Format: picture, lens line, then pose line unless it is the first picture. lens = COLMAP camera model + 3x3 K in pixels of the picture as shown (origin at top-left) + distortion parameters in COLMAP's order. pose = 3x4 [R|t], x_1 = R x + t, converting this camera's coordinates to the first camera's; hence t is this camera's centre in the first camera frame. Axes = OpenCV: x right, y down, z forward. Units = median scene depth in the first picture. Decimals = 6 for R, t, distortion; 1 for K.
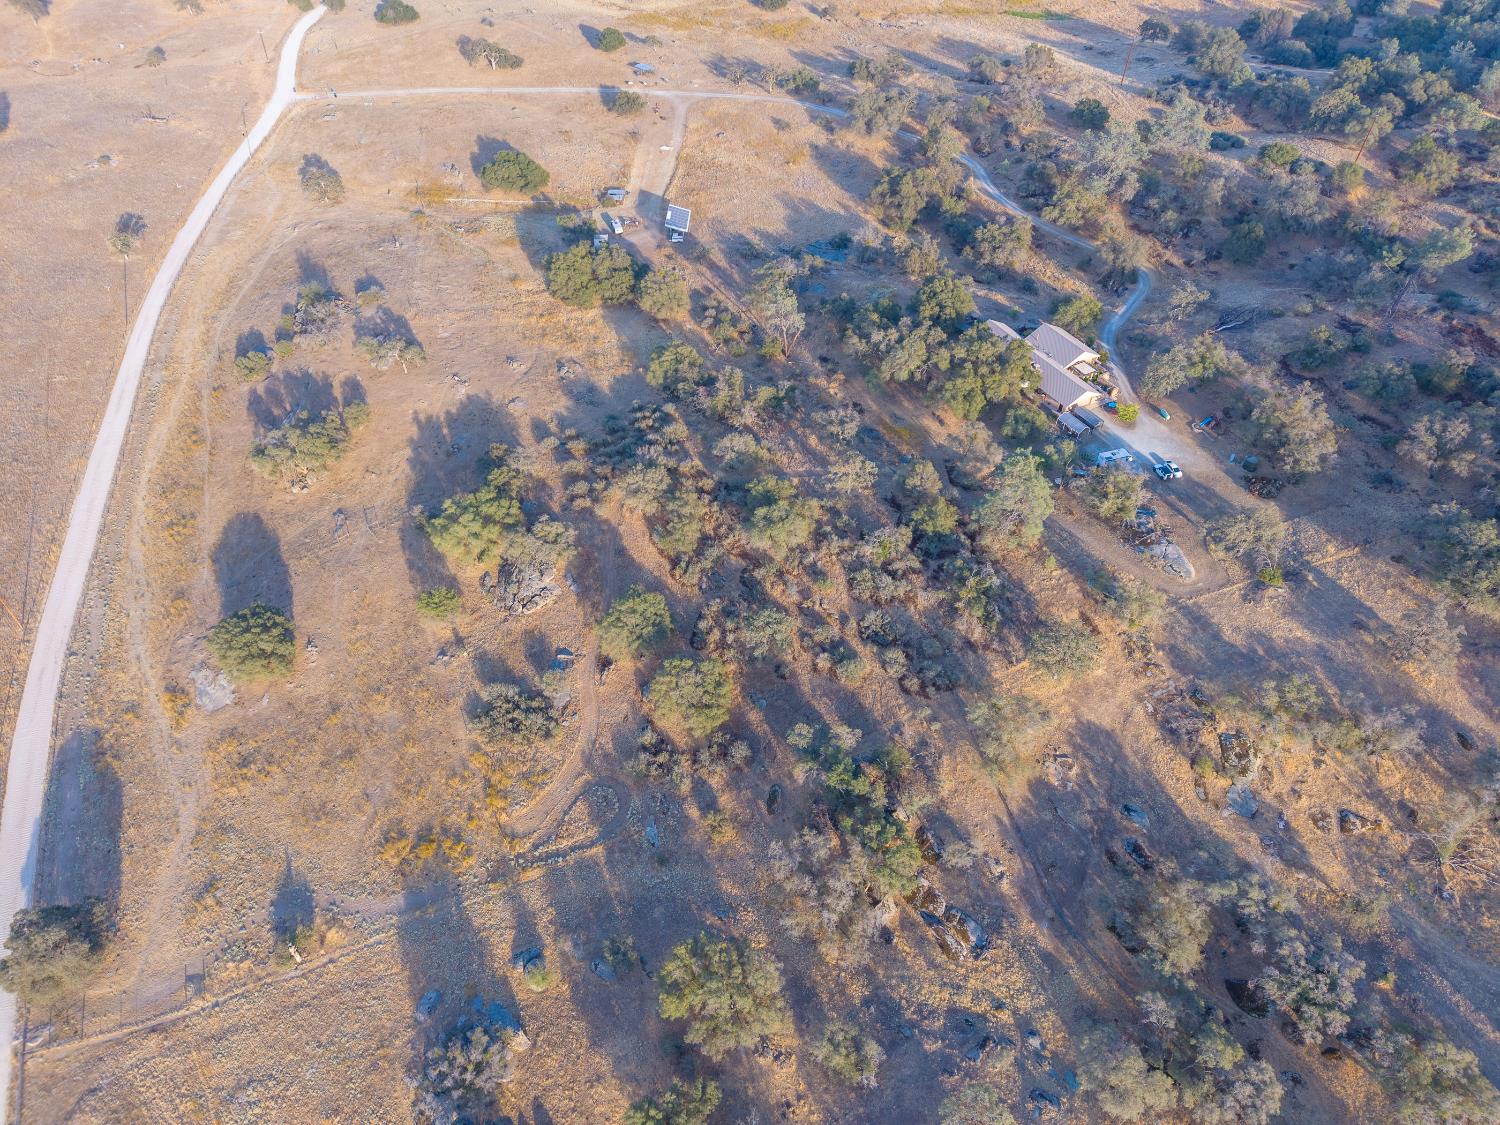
lens RADIAL K [[1026.1, 0, 750.0], [0, 1026.1, 562.5], [0, 0, 1]] dist [0.008920, -0.005661]
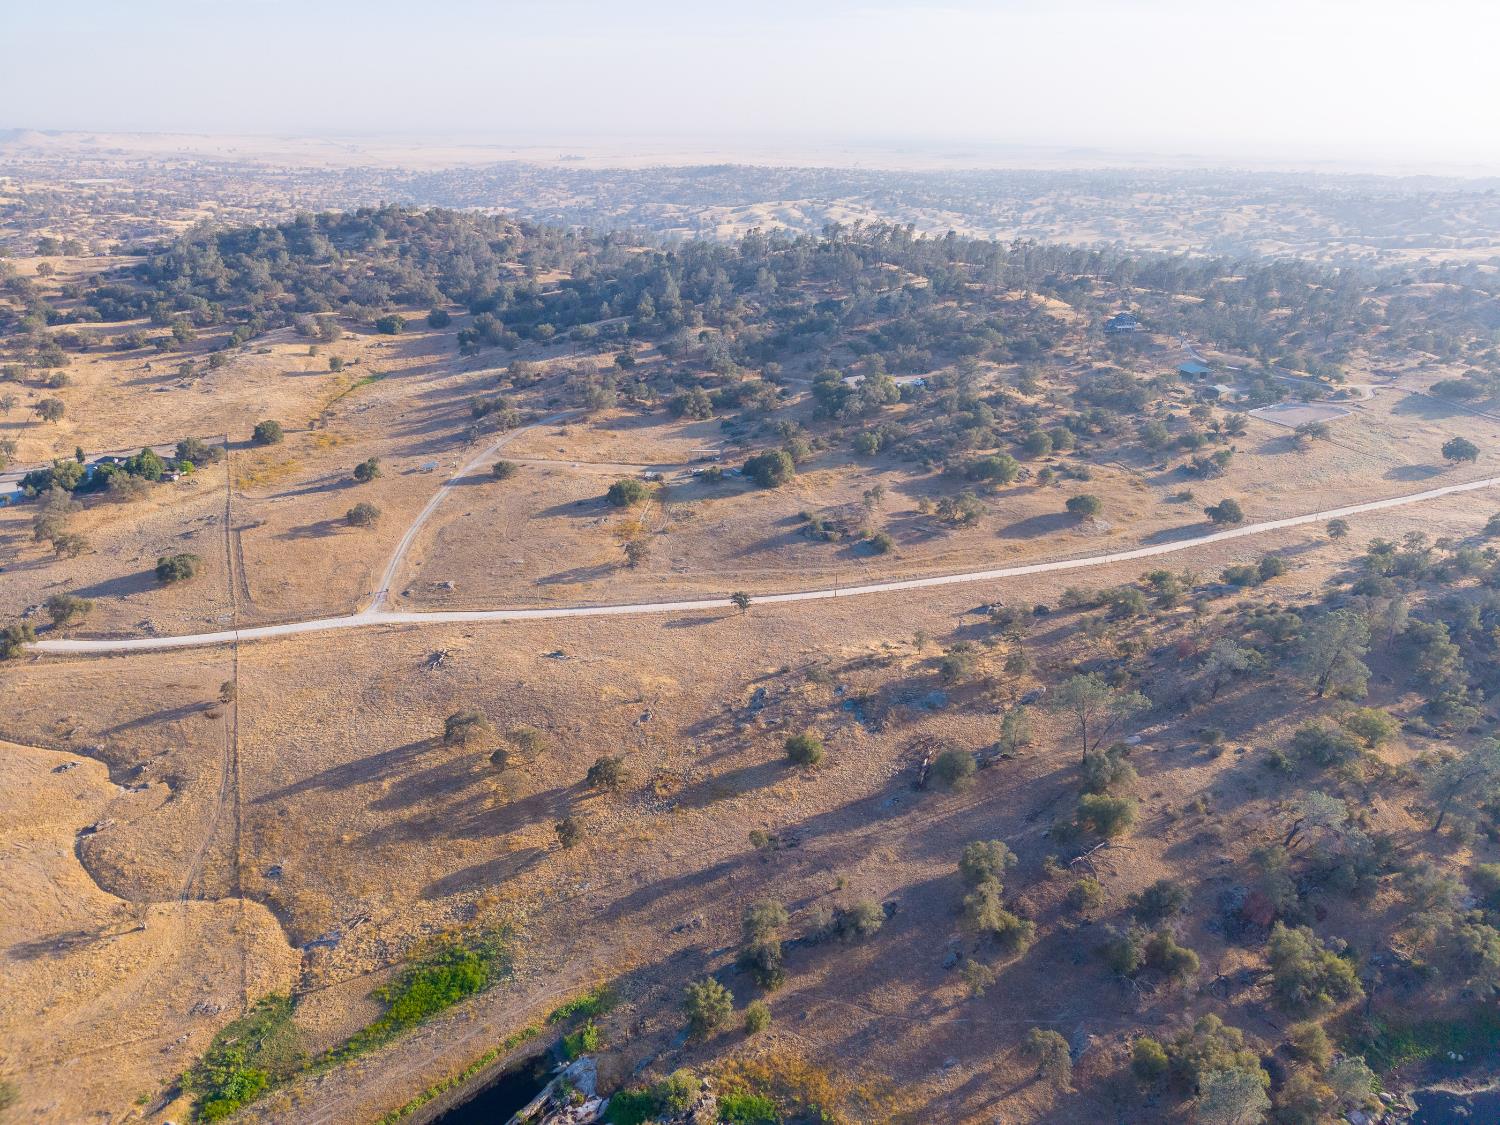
lens RADIAL K [[1026.1, 0, 750.0], [0, 1026.1, 562.5], [0, 0, 1]] dist [0.008920, -0.005661]
pose [[-0.035305, -0.430070, 0.902105, -2.901071], [0.685010, 0.646847, 0.335186, -1.283647], [-0.727677, 0.629785, 0.271766, 1.084067]]
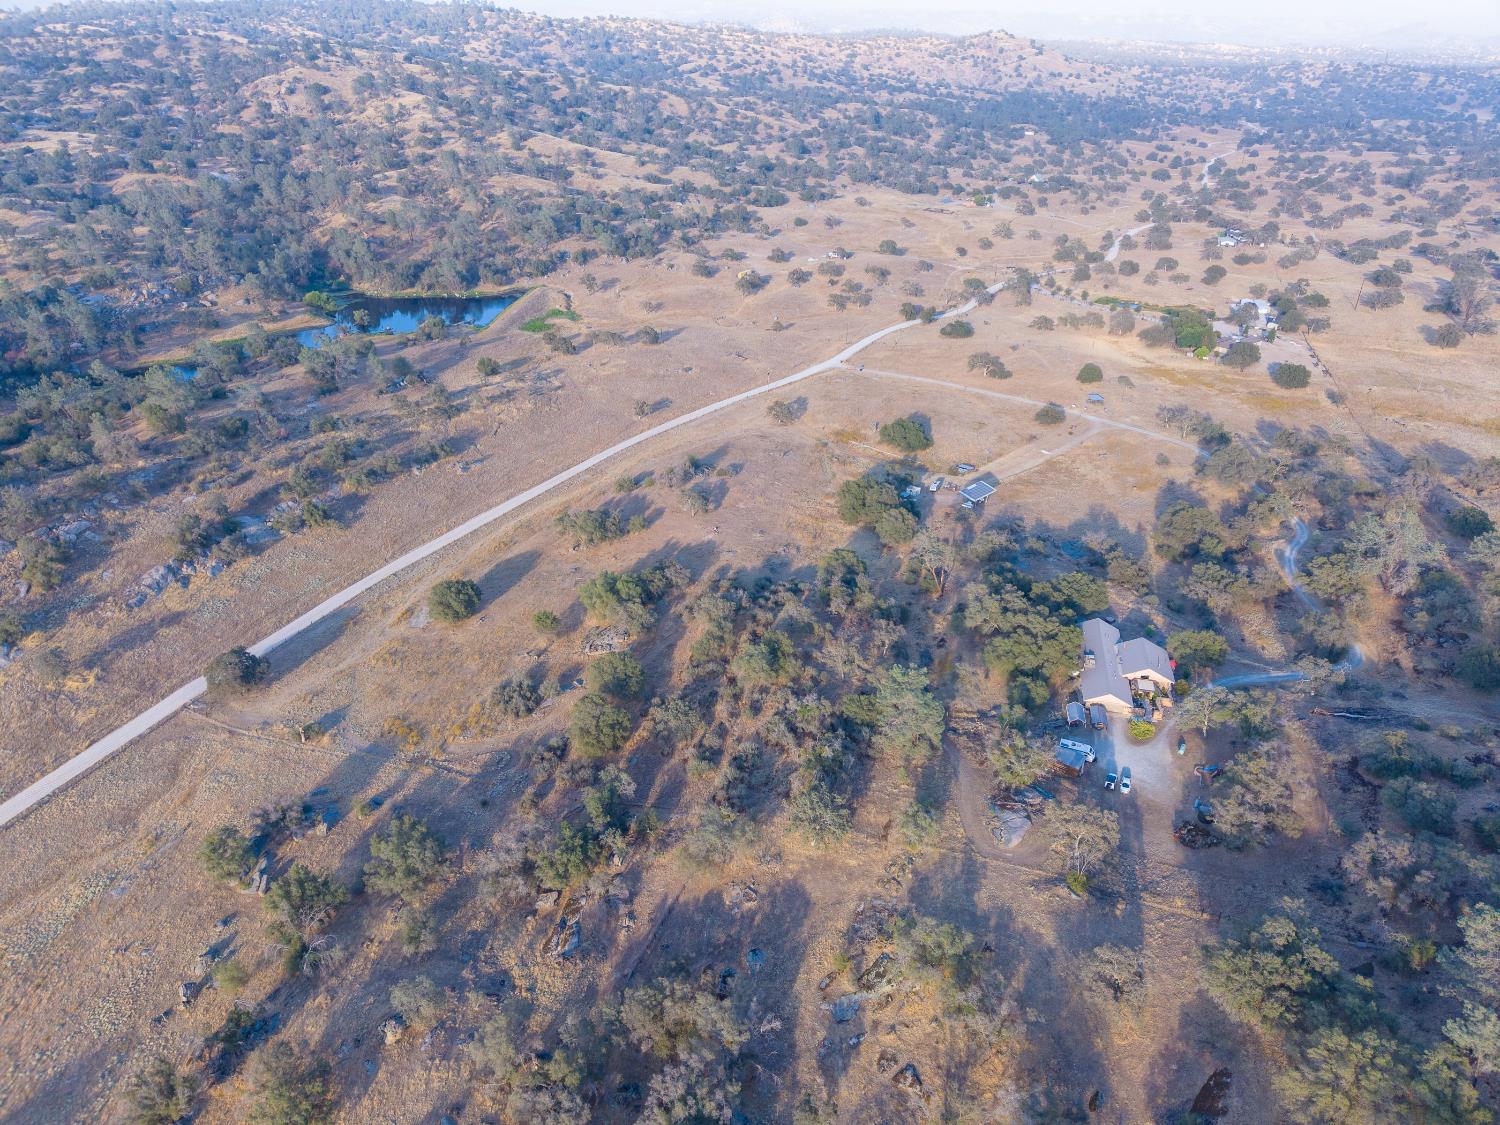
lens RADIAL K [[1026.1, 0, 750.0], [0, 1026.1, 562.5], [0, 0, 1]] dist [0.008920, -0.005661]
pose [[0.728744, 0.295487, -0.617754, 0.833920], [-0.471088, 0.871053, -0.139082, 0.033399], [0.496999, 0.392371, 0.773975, -0.000571]]
